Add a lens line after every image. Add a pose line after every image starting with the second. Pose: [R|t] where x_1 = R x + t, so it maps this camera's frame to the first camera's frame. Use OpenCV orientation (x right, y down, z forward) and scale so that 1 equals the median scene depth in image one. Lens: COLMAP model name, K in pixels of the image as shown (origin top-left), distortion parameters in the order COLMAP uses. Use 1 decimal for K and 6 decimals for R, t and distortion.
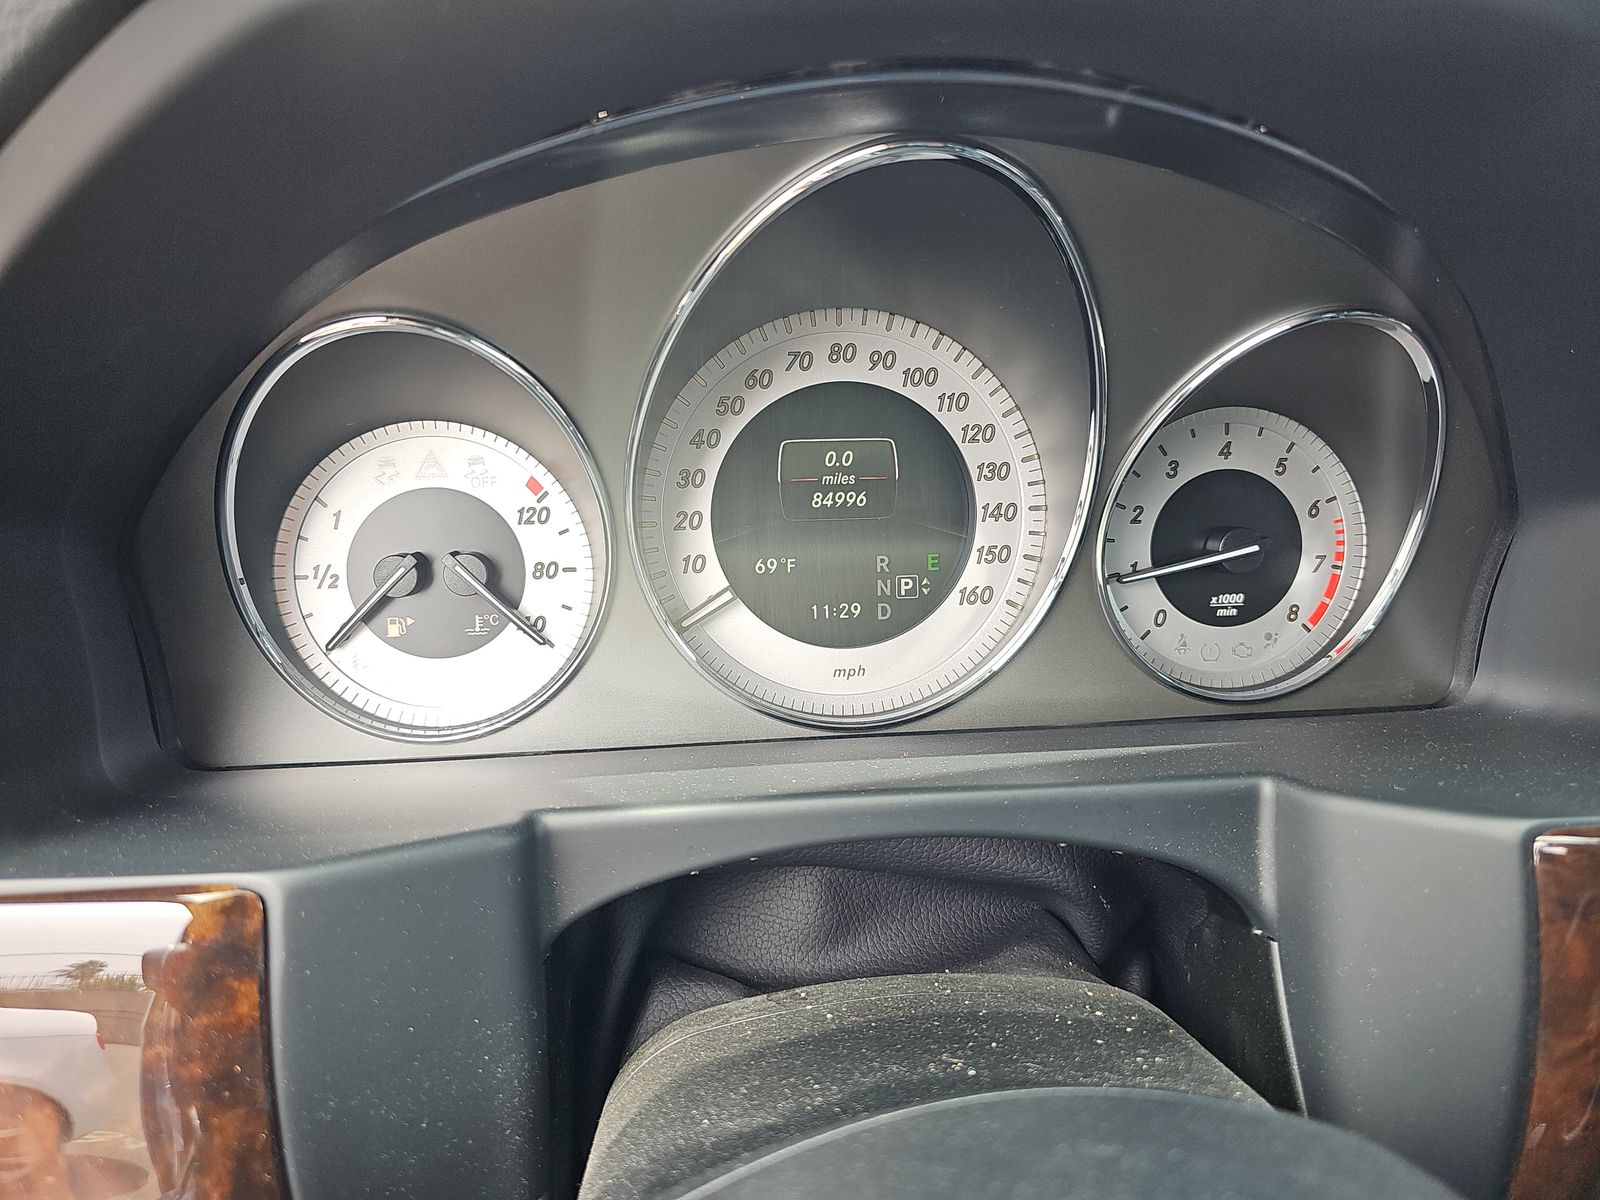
lens RADIAL K [[1091.3, 0, 800.0], [0, 1091.3, 600.0], [0, 0, 1]] dist [-0.000024, -0.007014]
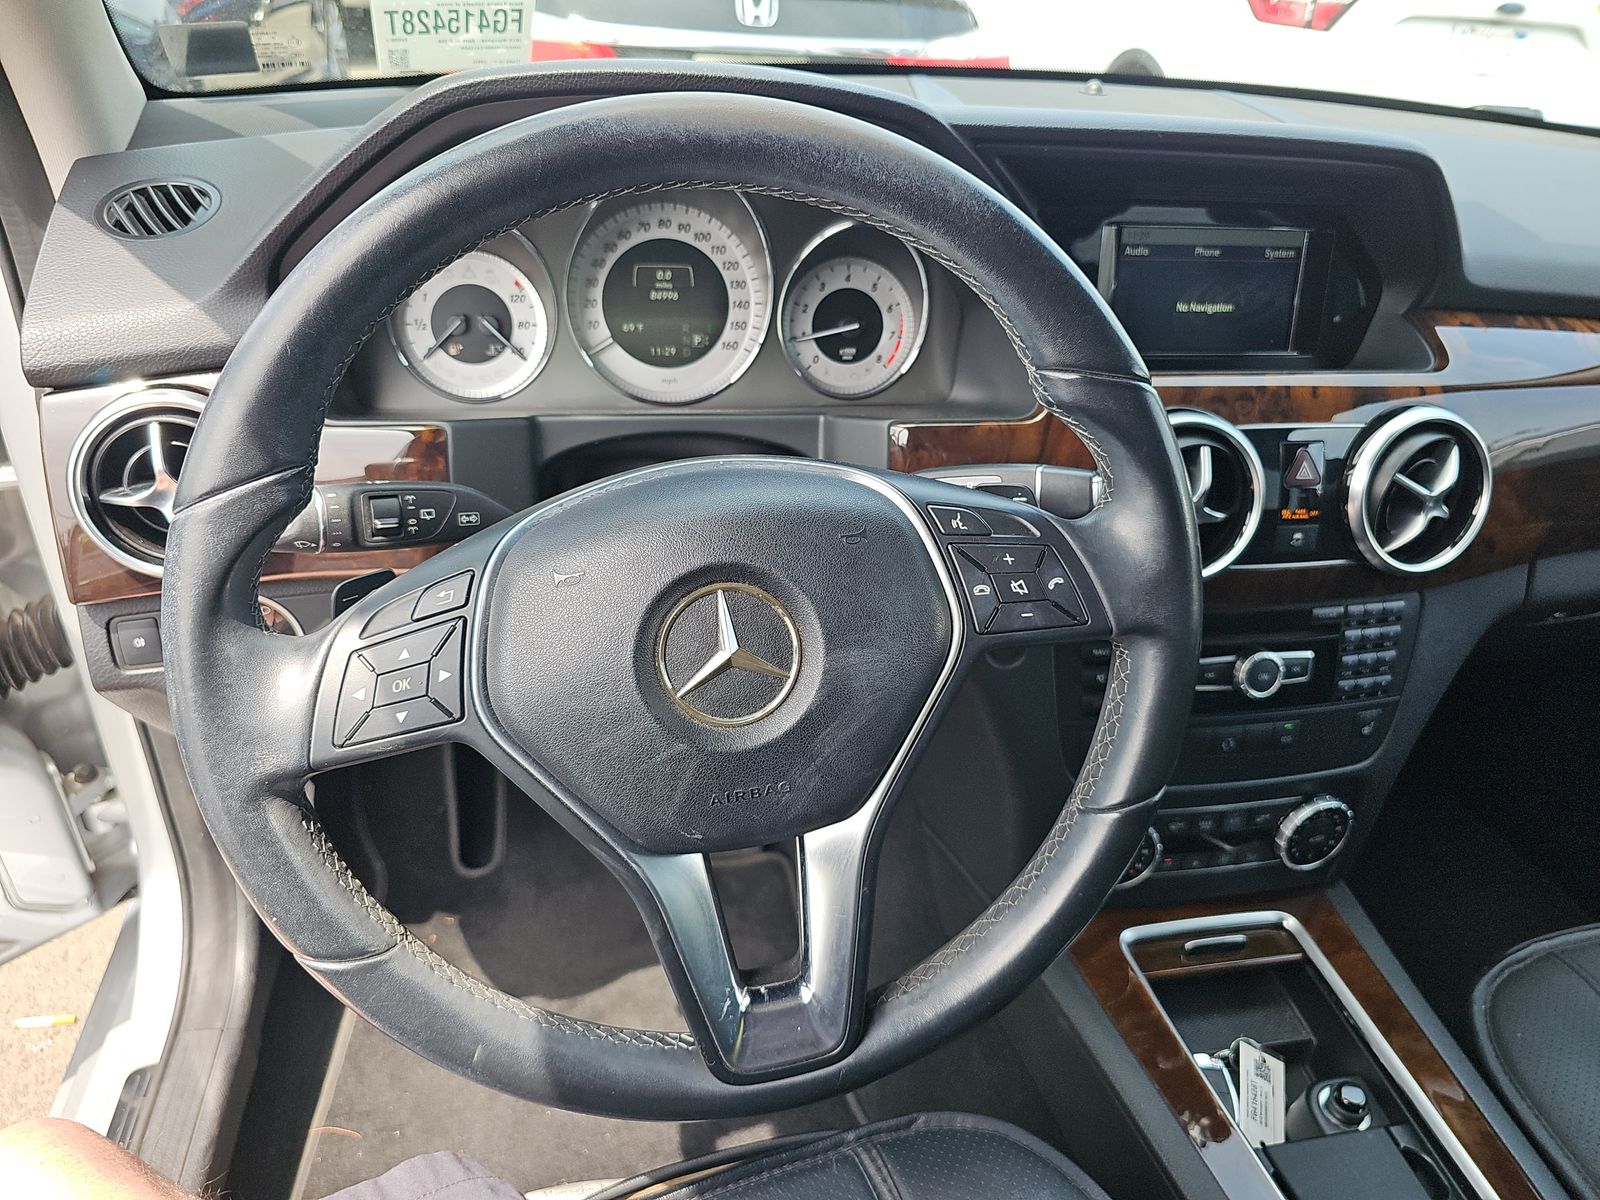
lens RADIAL K [[1091.3, 0, 800.0], [0, 1091.3, 600.0], [0, 0, 1]] dist [-0.000024, -0.007014]
pose [[0.995311, 0.009363, 0.096270, 0.100519], [-0.026135, 0.984315, 0.174476, 0.110869], [-0.093126, -0.176174, 0.979944, -1.182198]]
